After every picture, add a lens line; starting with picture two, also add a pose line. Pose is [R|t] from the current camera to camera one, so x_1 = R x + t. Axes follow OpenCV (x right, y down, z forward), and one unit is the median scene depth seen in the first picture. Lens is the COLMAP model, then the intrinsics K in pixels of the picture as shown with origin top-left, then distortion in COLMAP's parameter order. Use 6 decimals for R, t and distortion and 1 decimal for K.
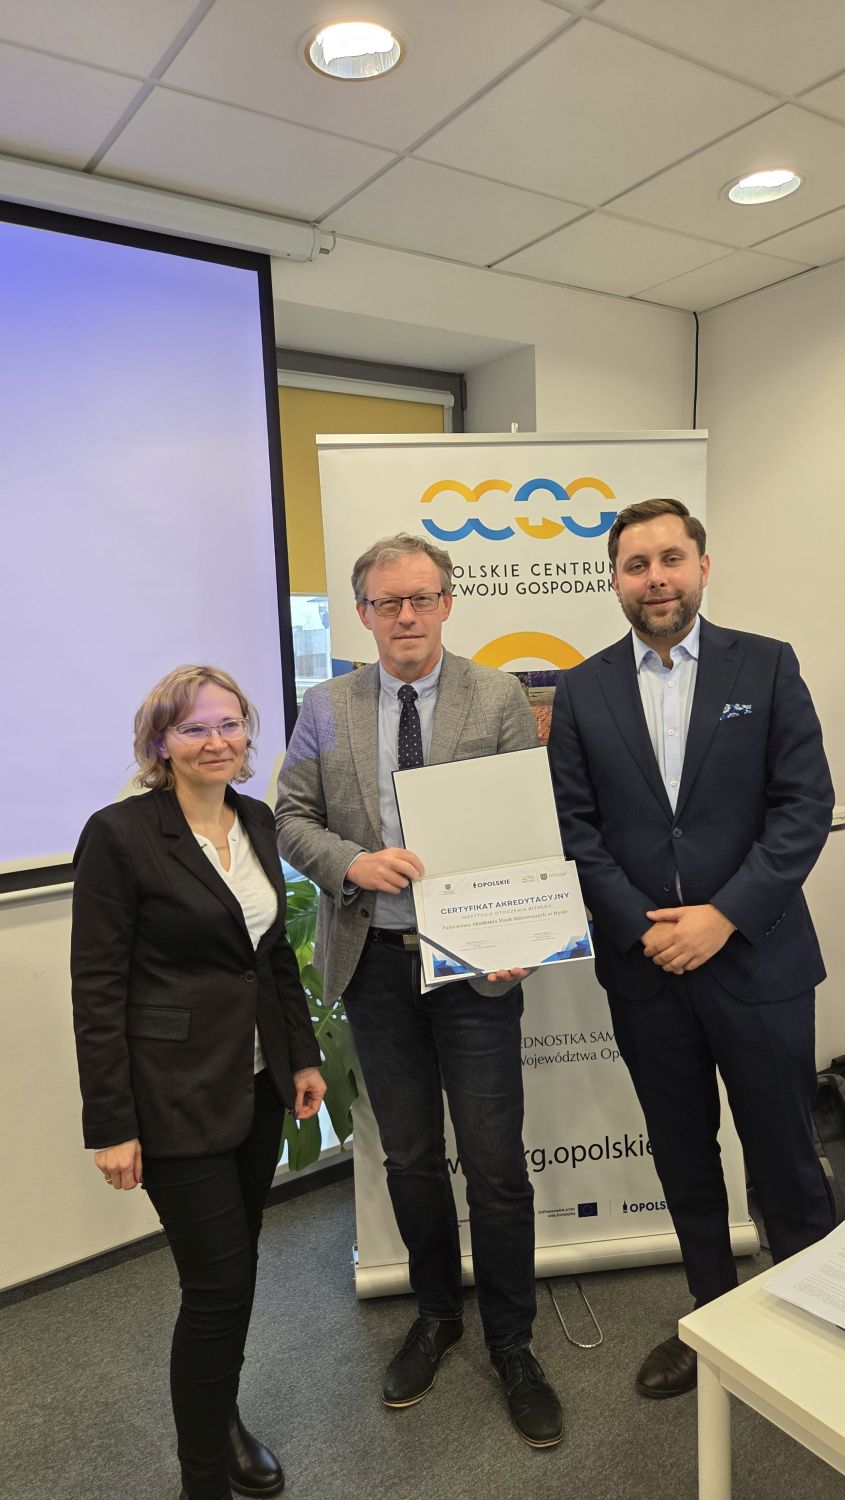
lens RADIAL K [[1015.9, 0, 422.3], [0, 1015.9, 758.3], [0, 0, 1]] dist [0.070493, 0.000572]
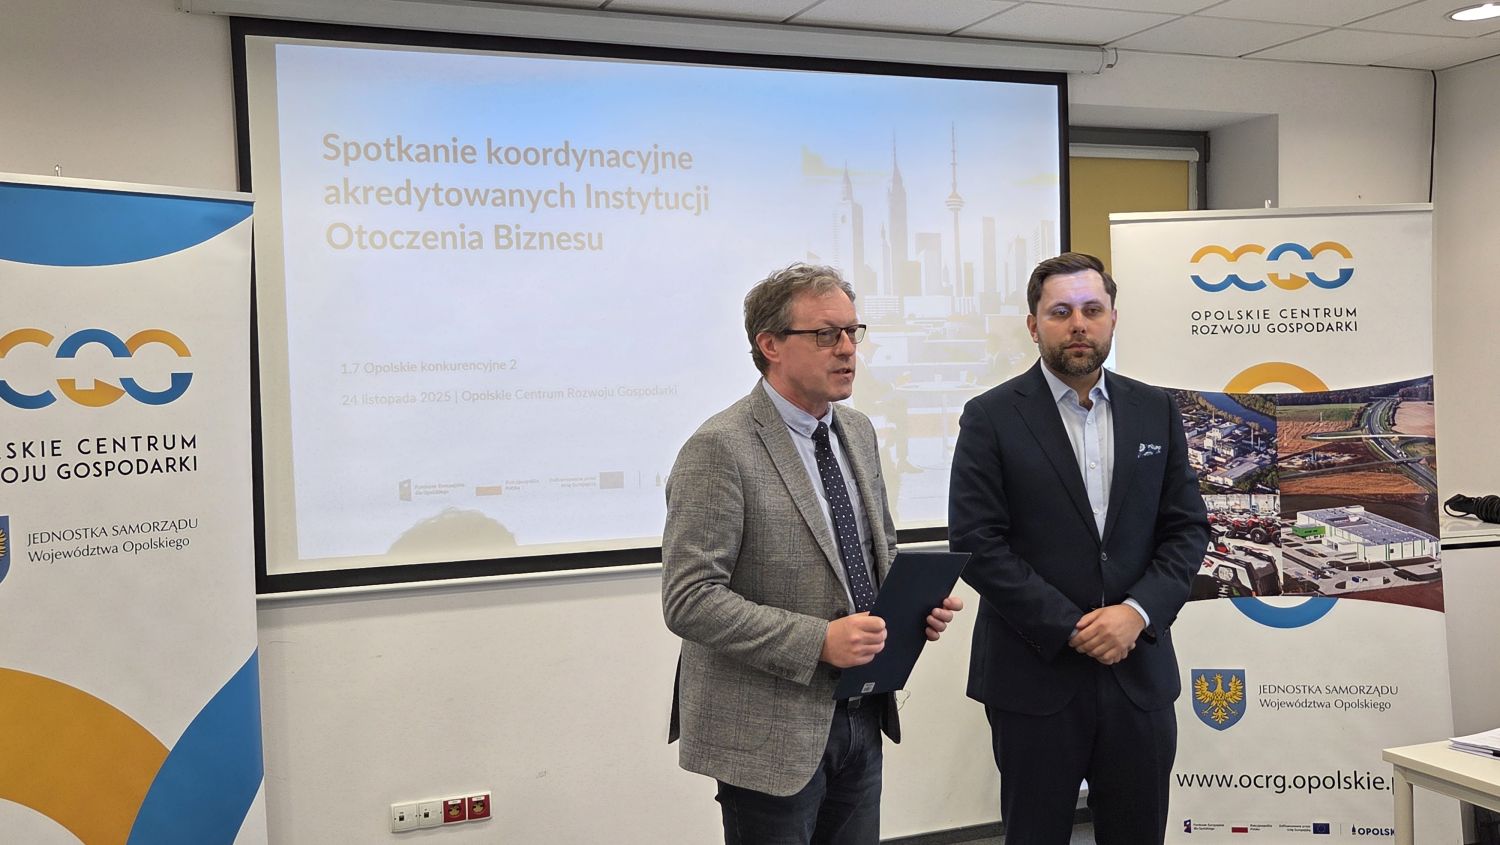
lens RADIAL K [[1426.3, 0, 749.1], [0, 1426.3, 427.7], [0, 0, 1]] dist [0.078163, -0.059788]
pose [[0.978734, 0.024709, -0.203641, -0.170171], [-0.037676, 0.997484, -0.060048, 0.088208], [0.201645, 0.066443, 0.977202, -0.870120]]
